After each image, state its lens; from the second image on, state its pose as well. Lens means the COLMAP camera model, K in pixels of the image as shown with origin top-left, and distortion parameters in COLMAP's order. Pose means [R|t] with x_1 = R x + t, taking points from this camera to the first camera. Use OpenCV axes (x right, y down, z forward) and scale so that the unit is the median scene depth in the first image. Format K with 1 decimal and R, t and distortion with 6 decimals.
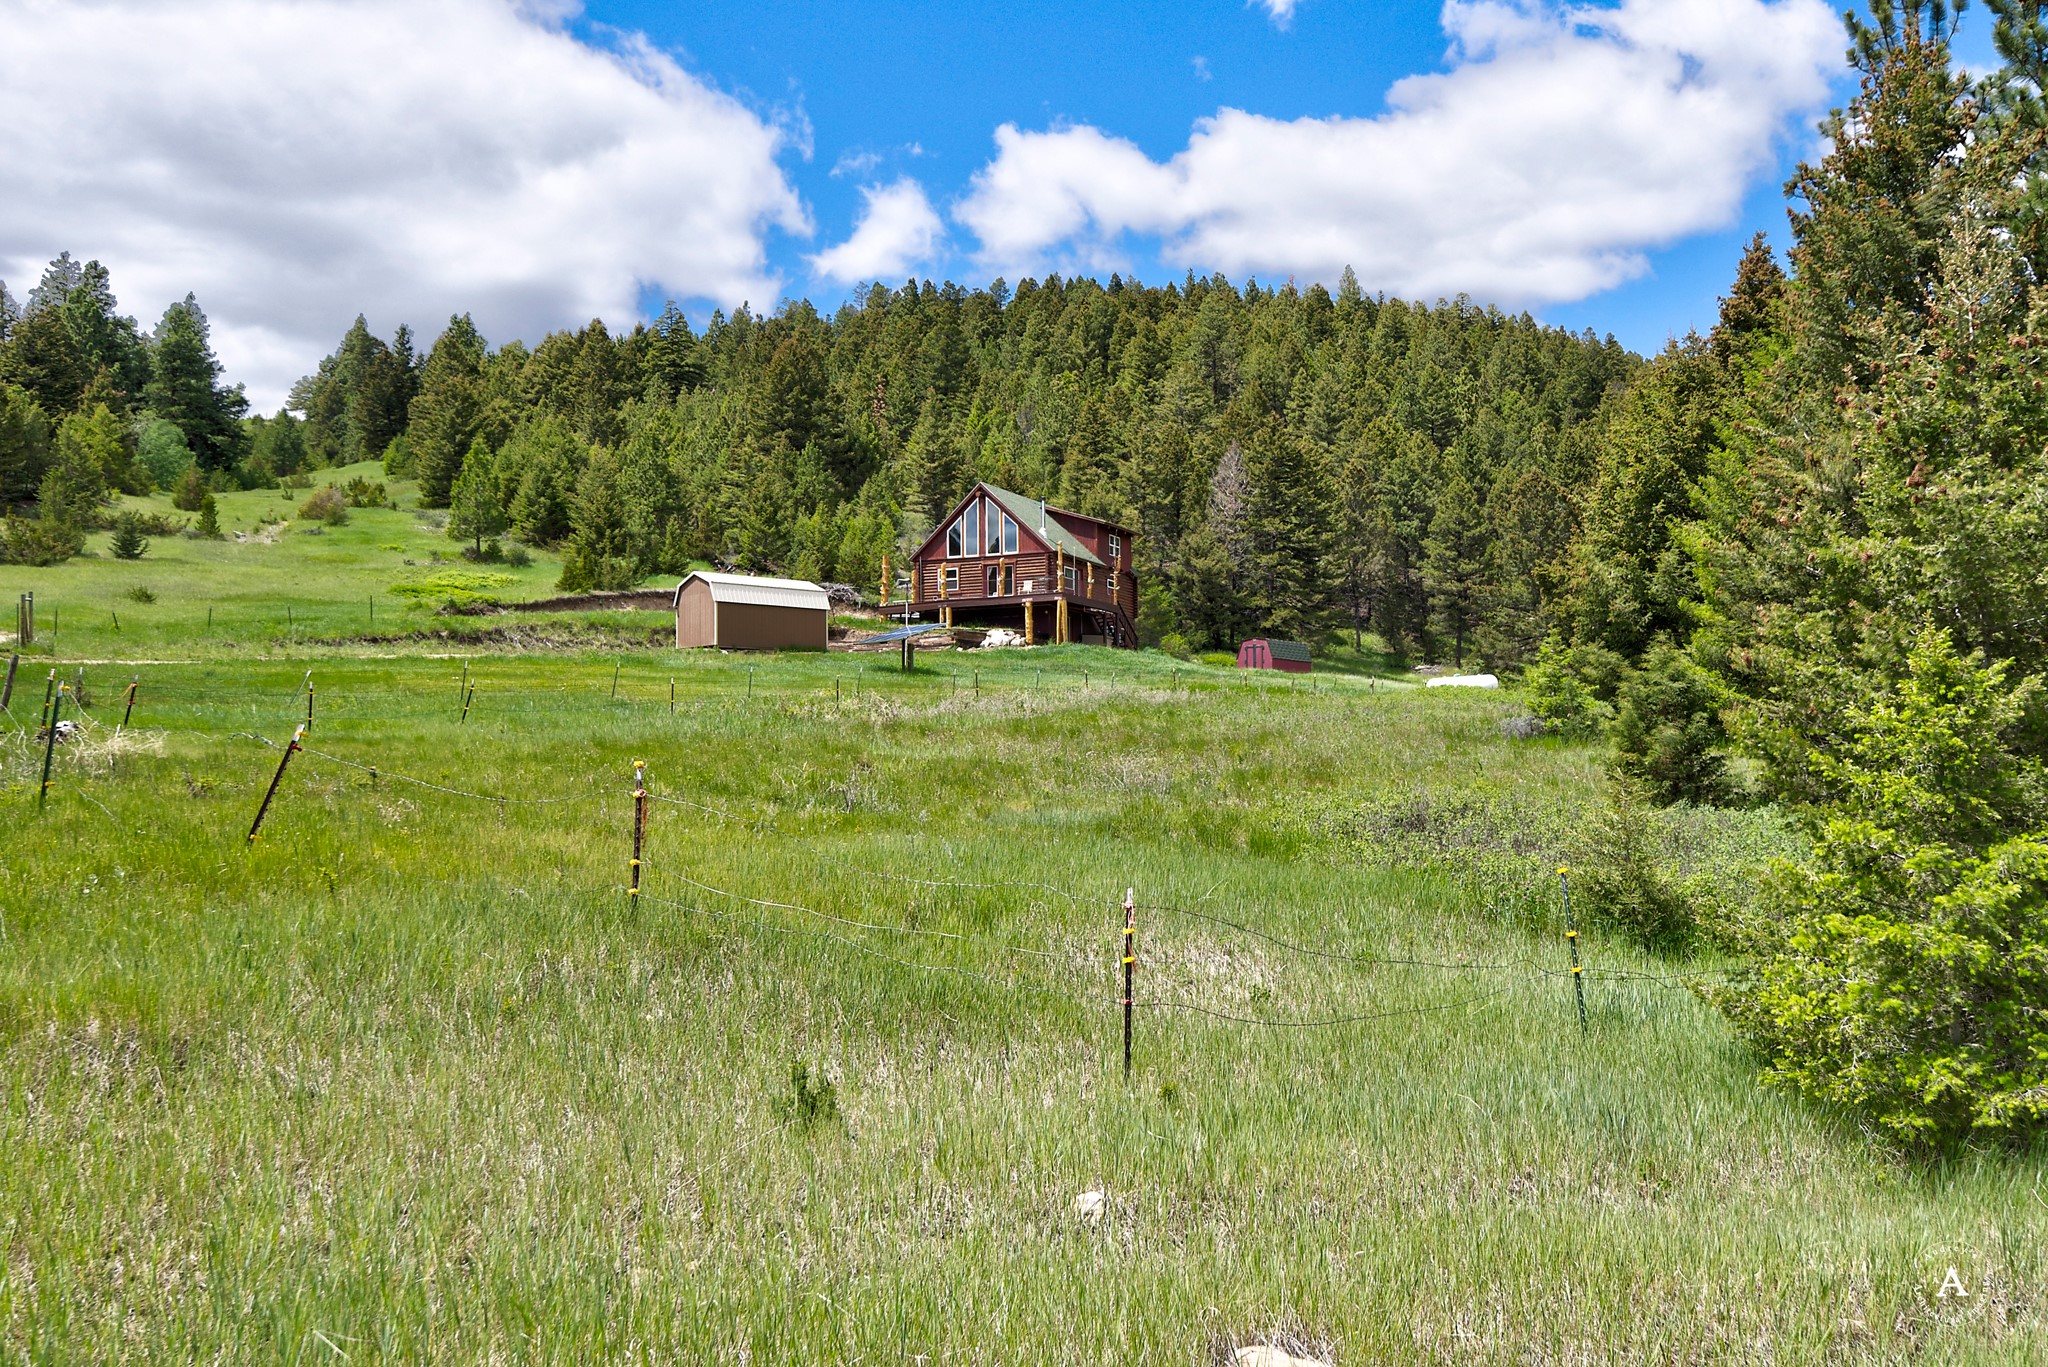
lens RADIAL K [[1504.8, 0, 1024.6], [0, 1504.8, 684.5], [0, 0, 1]] dist [0.005779, -0.000978]
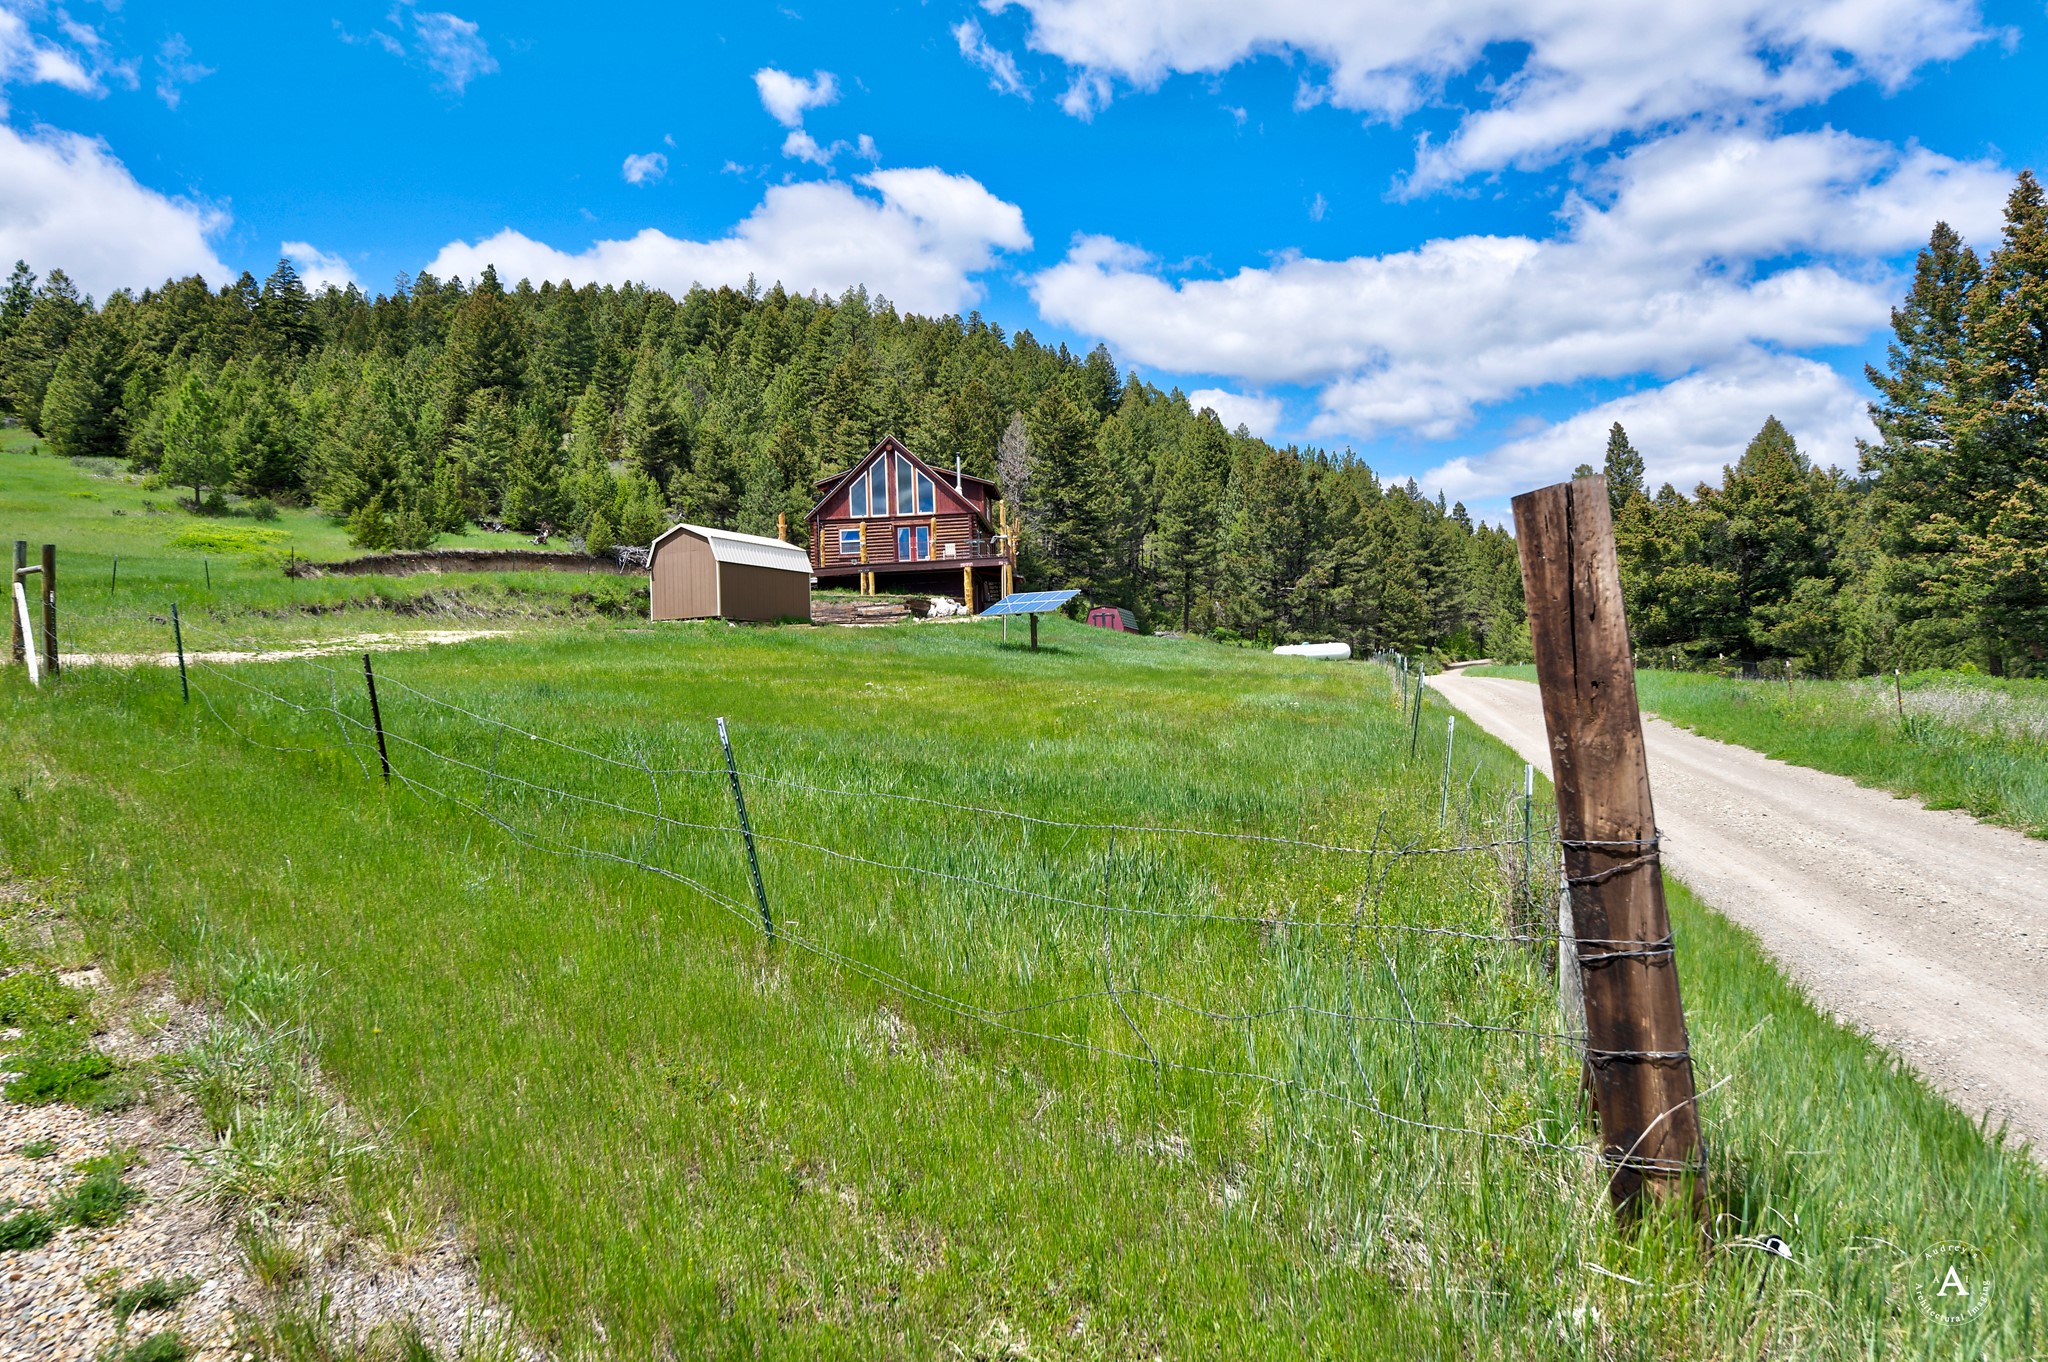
lens RADIAL K [[1371.9, 0, 1023.0], [0, 1371.9, 676.0], [0, 0, 1]] dist [0.006774, 0.005994]
pose [[0.966579, -0.010840, 0.256140, -0.155888], [0.005344, 0.999741, 0.022144, -0.006507], [-0.256313, -0.020036, 0.966386, 0.170746]]
